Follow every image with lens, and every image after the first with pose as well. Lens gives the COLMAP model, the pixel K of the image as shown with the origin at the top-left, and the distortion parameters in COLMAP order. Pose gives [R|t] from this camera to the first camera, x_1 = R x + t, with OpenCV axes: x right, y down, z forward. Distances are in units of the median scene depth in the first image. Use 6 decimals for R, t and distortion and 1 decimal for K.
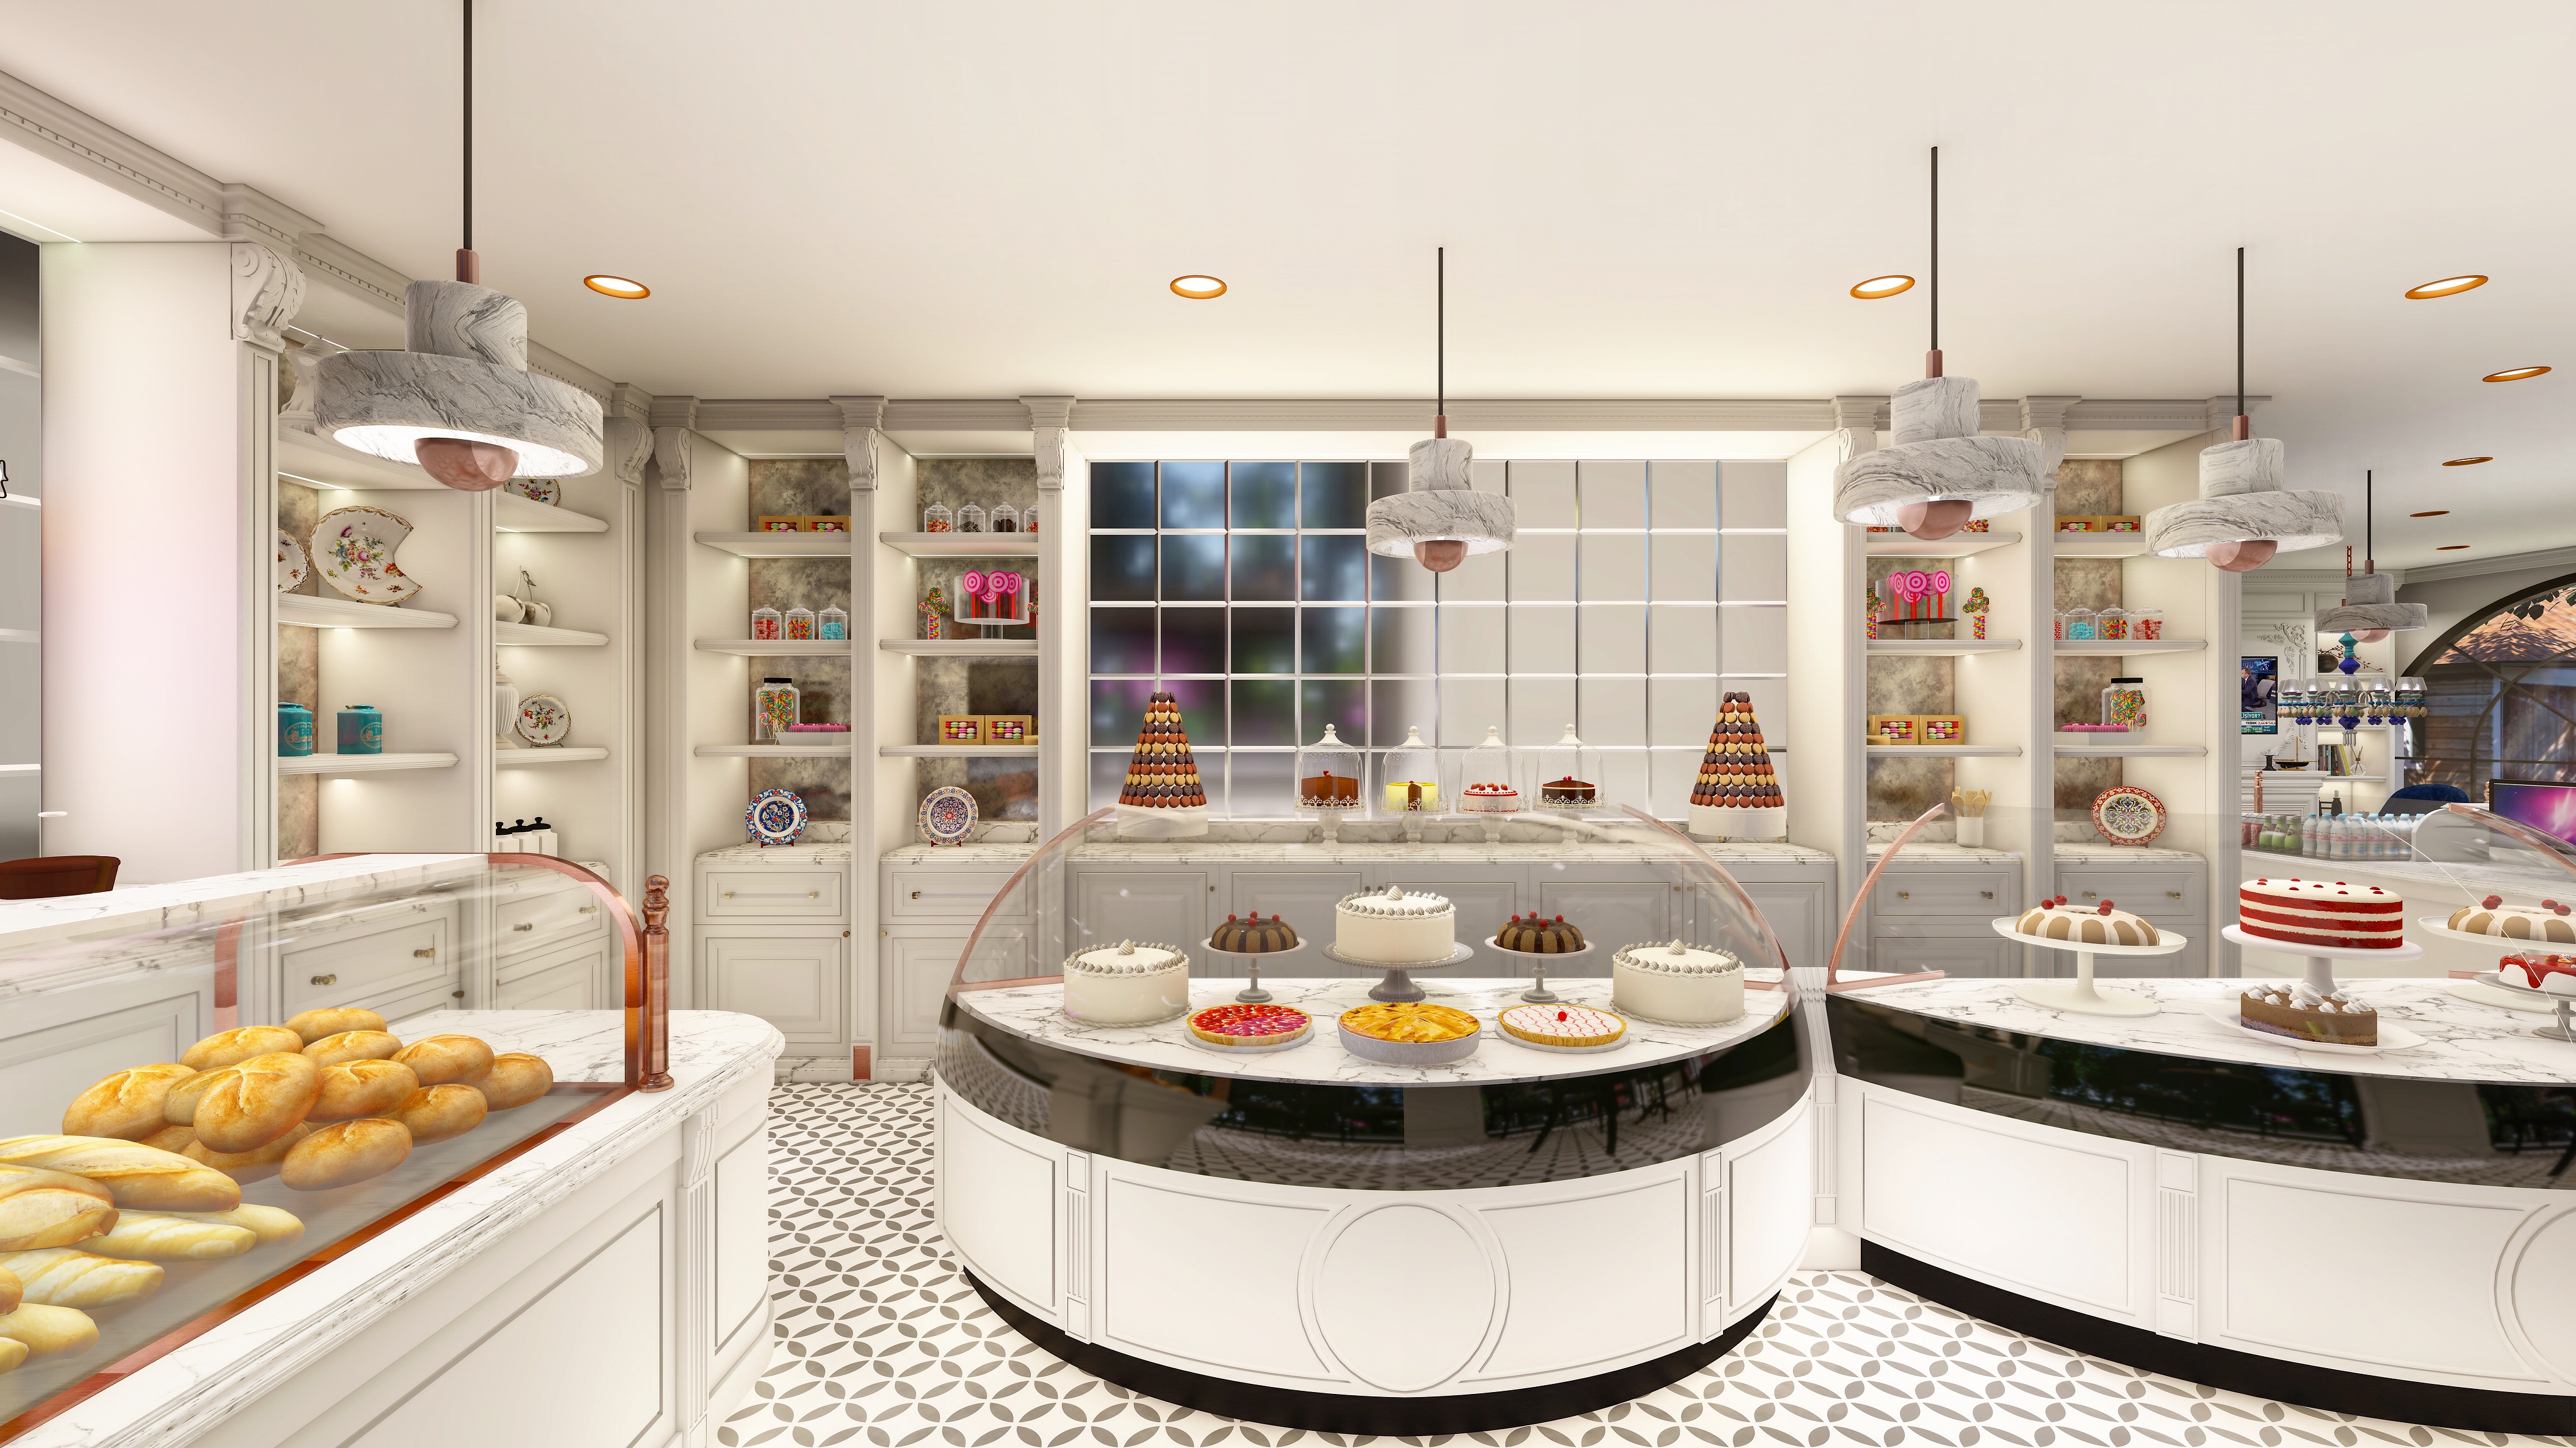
lens RADIAL K [[1077.0, 0, 1282.3], [0, 1077.0, 708.6], [0, 0, 1]] dist [0.002380, 0.000140]
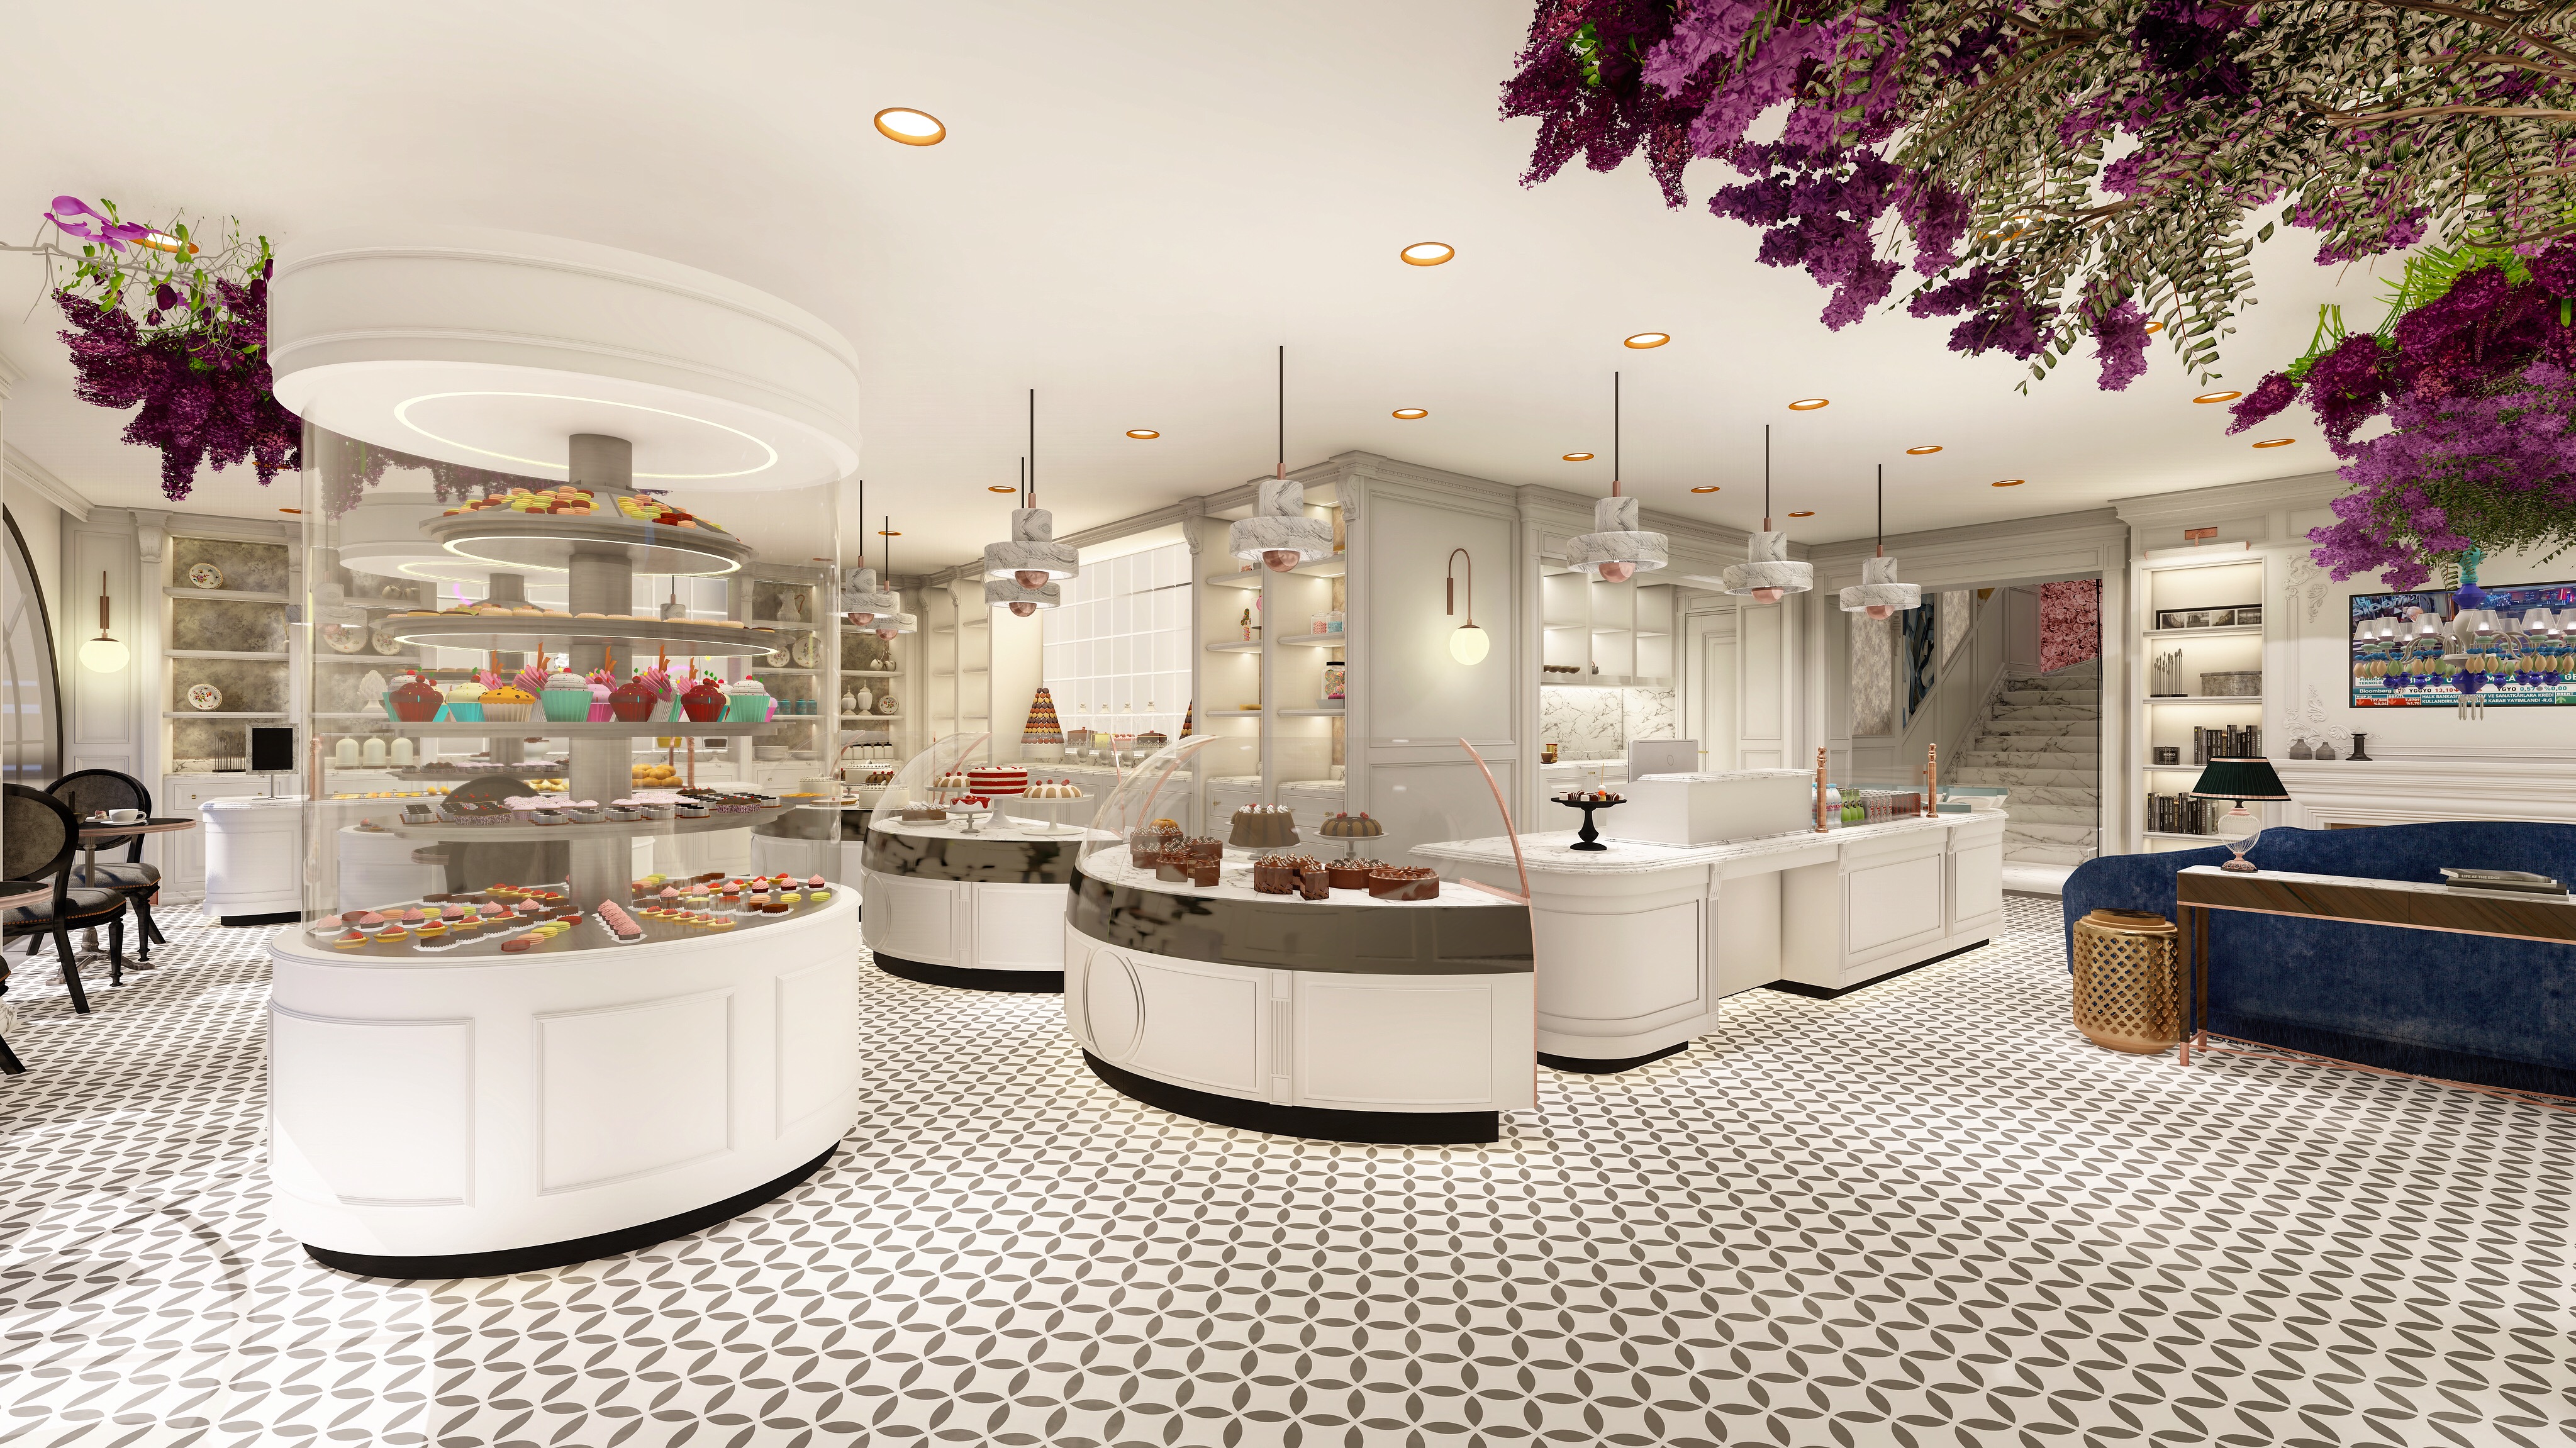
lens RADIAL K [[1077.0, 0, 1293.9], [0, 1077.0, 729.9], [0, 0, 1]] dist [0.002380, 0.000140]
pose [[0.628422, 0.002766, -0.777868, 1.958898], [0.011788, 0.999845, 0.013079, 0.047909], [0.777783, -0.017389, 0.628292, 0.095241]]
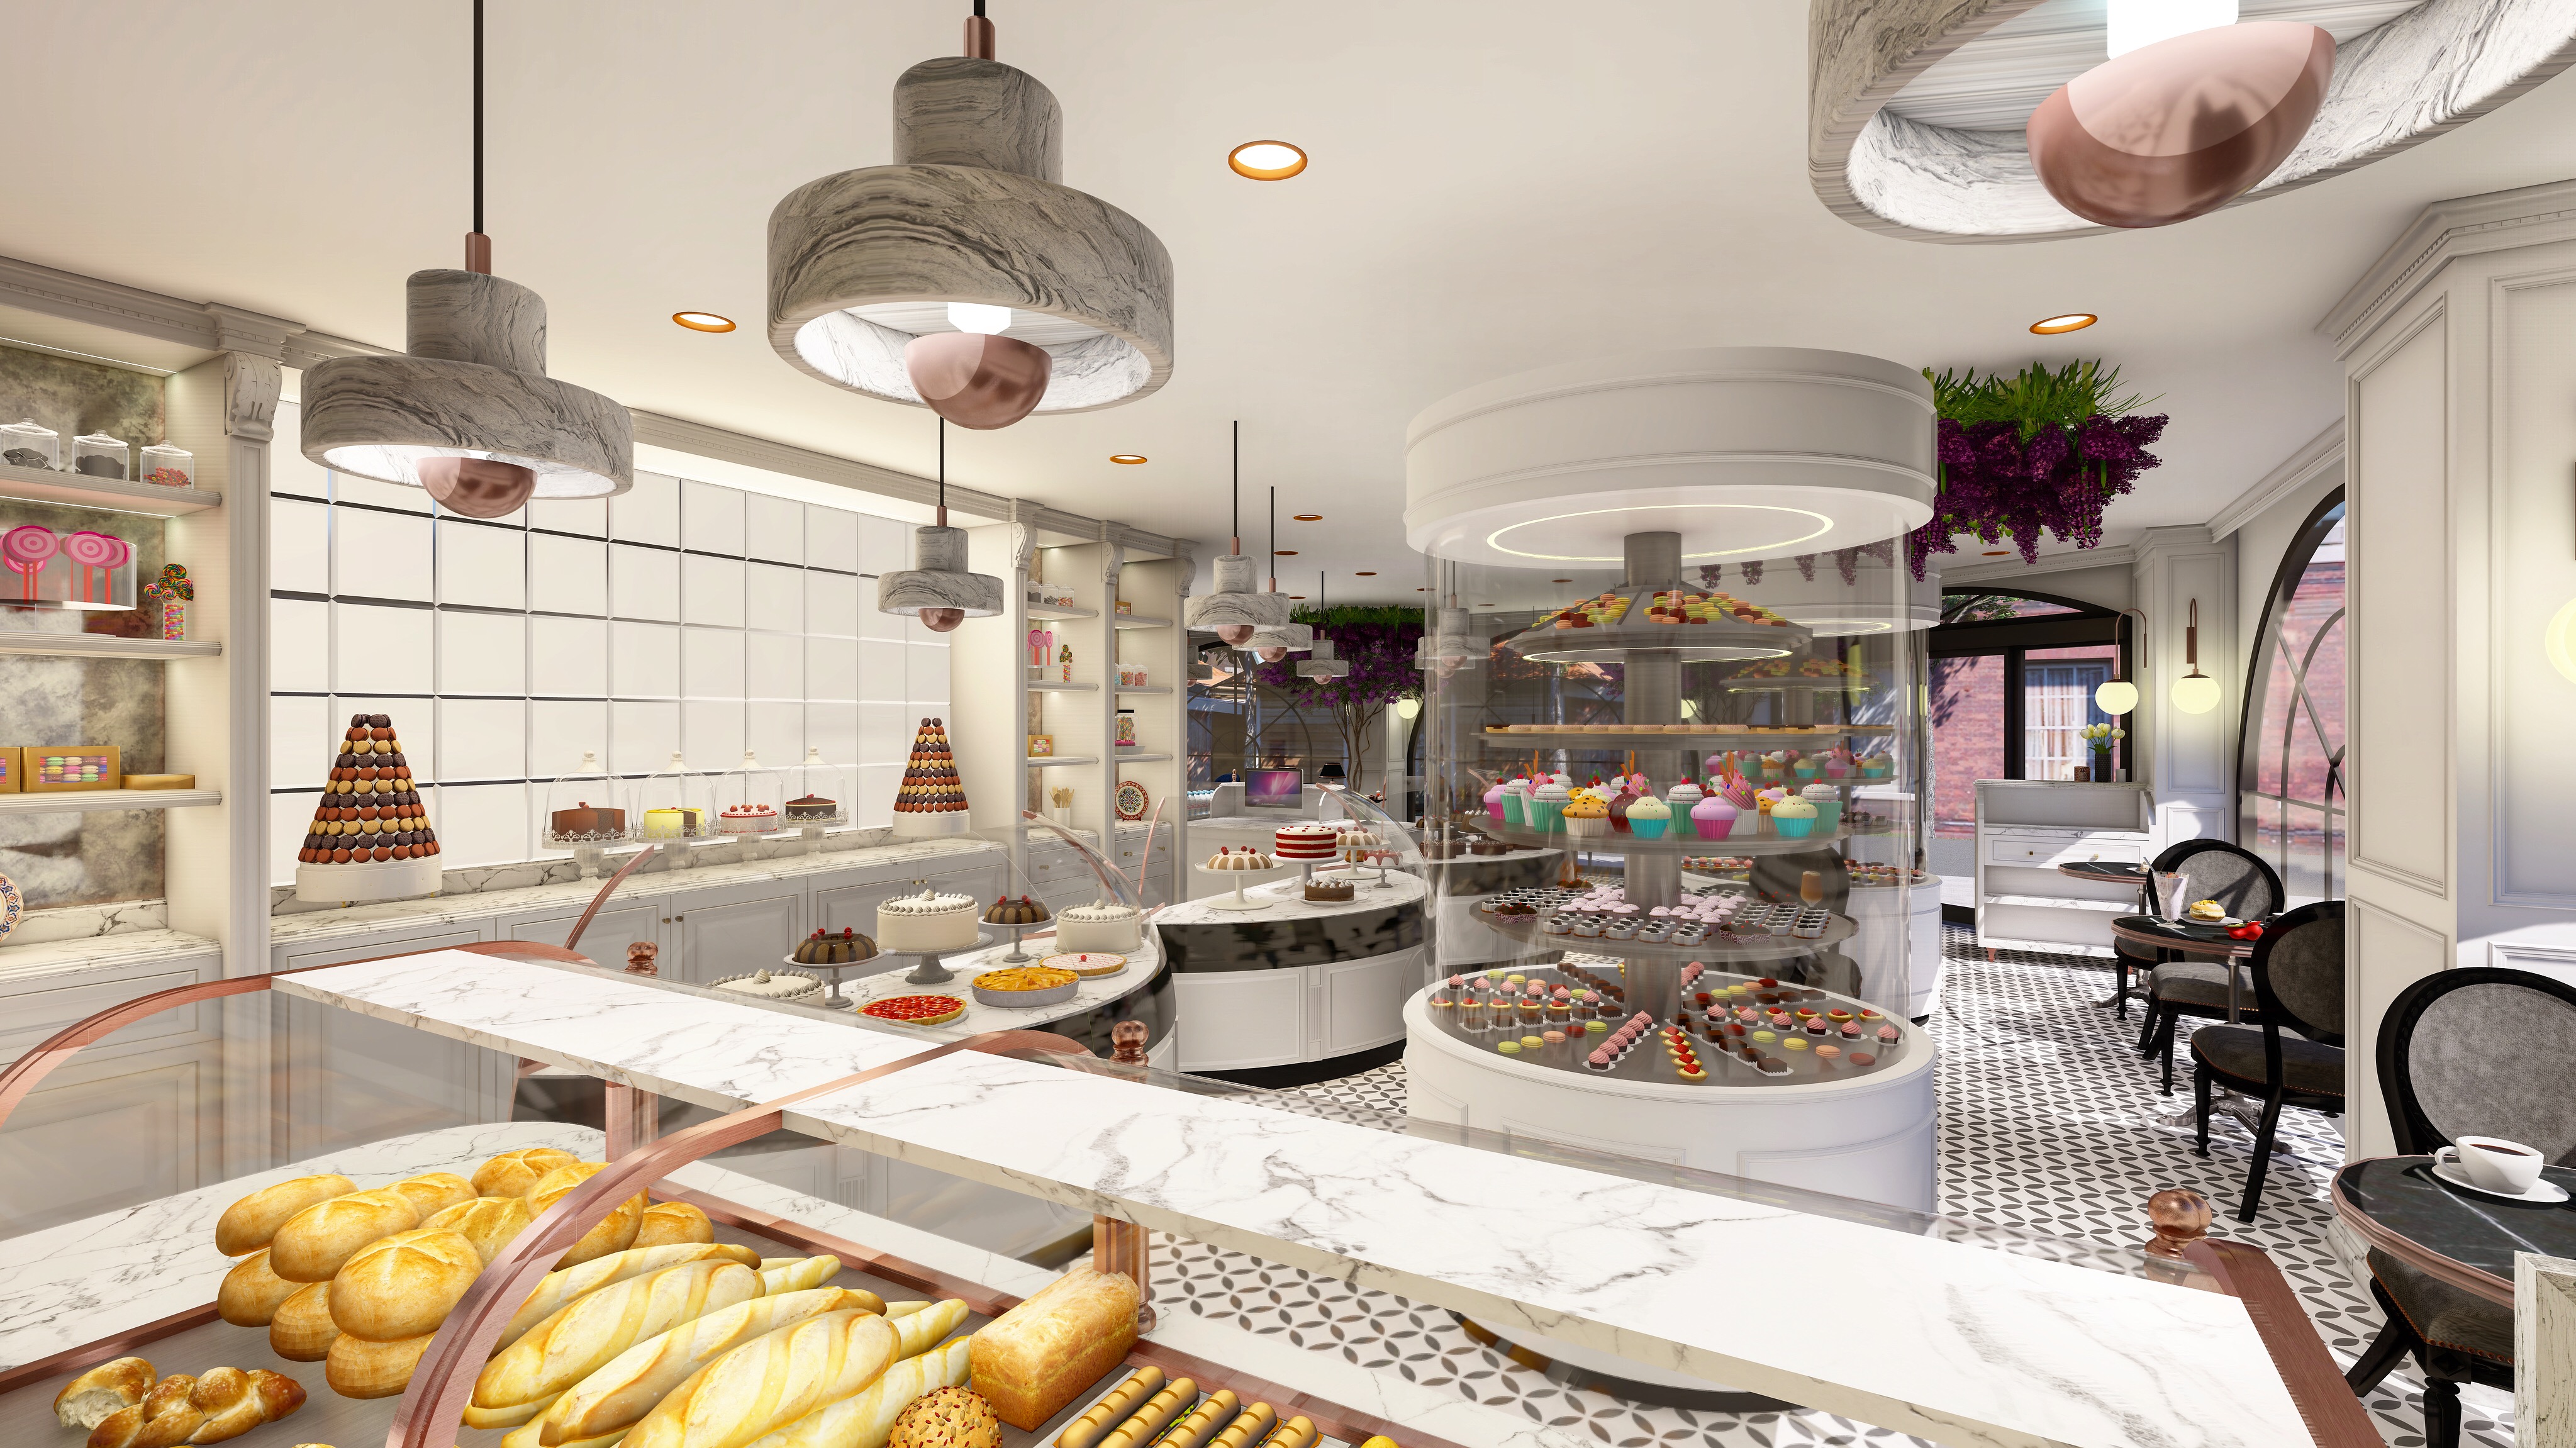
lens RADIAL K [[1141.7, 0, 1277.5], [0, 1141.7, 721.0], [0, 0, 1]] dist [0.001080, -0.000934]
pose [[0.512371, 0.002417, 0.858761, -0.506300], [-0.008298, 0.999963, 0.002136, -0.018618], [-0.858724, -0.008221, 0.512372, 0.001028]]
